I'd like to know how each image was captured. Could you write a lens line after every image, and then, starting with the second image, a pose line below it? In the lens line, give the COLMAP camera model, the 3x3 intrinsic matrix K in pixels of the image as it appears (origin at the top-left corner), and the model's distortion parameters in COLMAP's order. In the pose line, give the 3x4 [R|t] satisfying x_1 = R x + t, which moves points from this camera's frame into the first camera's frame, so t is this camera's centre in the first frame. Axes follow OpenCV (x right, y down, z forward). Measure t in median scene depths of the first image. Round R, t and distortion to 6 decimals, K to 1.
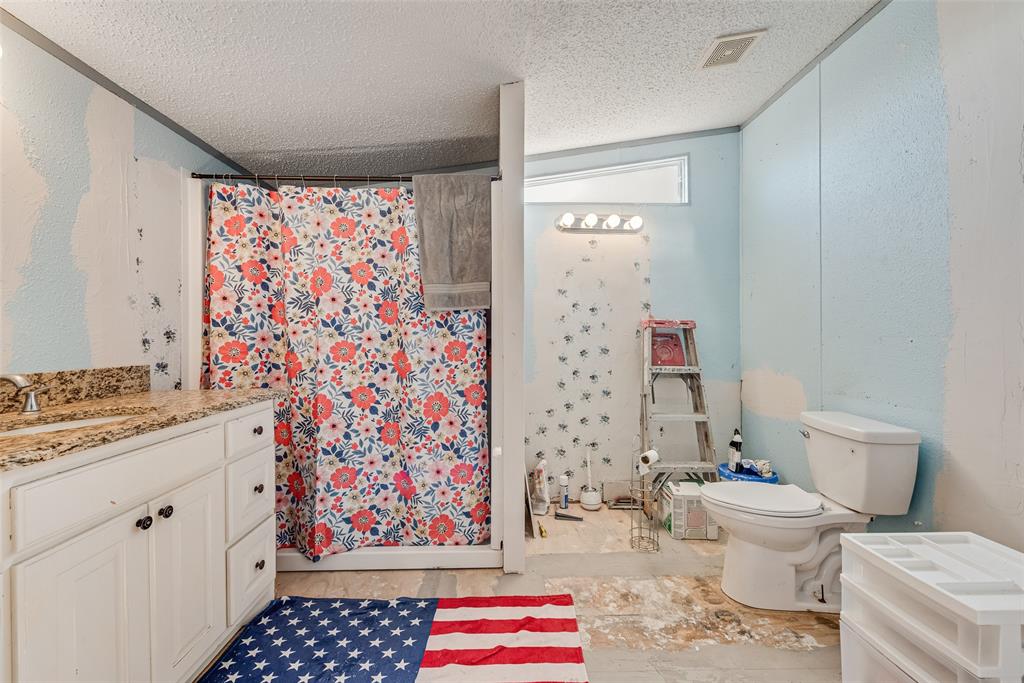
lens RADIAL K [[401.0, 0, 507.5], [0, 401.0, 342.8], [0, 0, 1]] dist [0.013197, -0.003550]
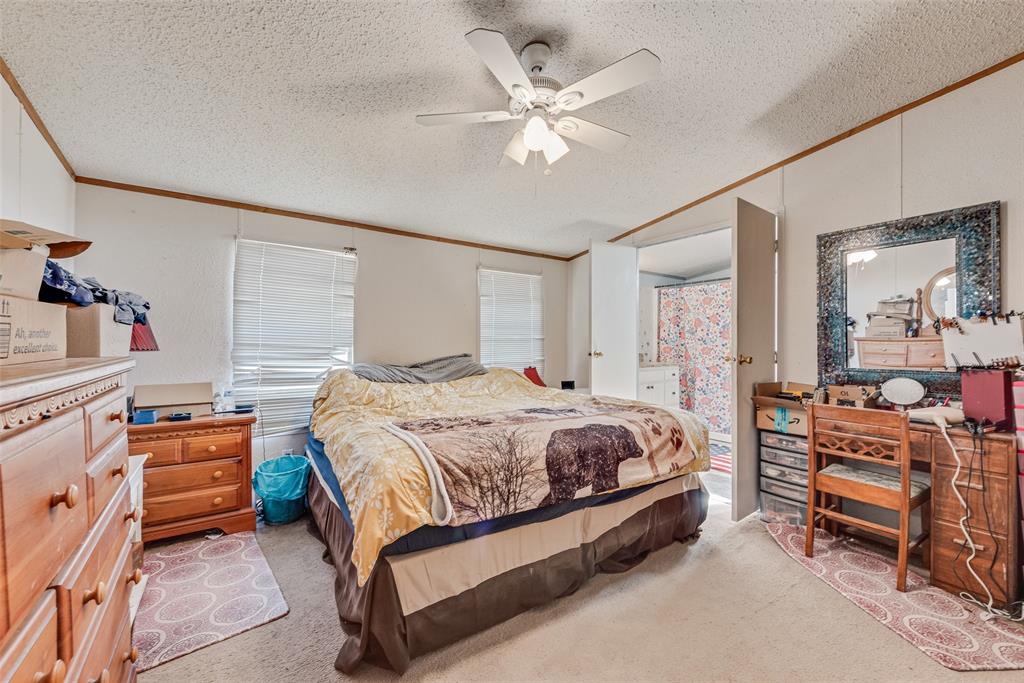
lens RADIAL K [[401.0, 0, 507.5], [0, 401.0, 342.8], [0, 0, 1]] dist [0.013197, -0.003550]
pose [[0.557825, 0.005448, -0.829941, 0.983037], [-0.010231, 0.999948, -0.000313, -0.014816], [0.829896, 0.008666, 0.557852, -1.426131]]
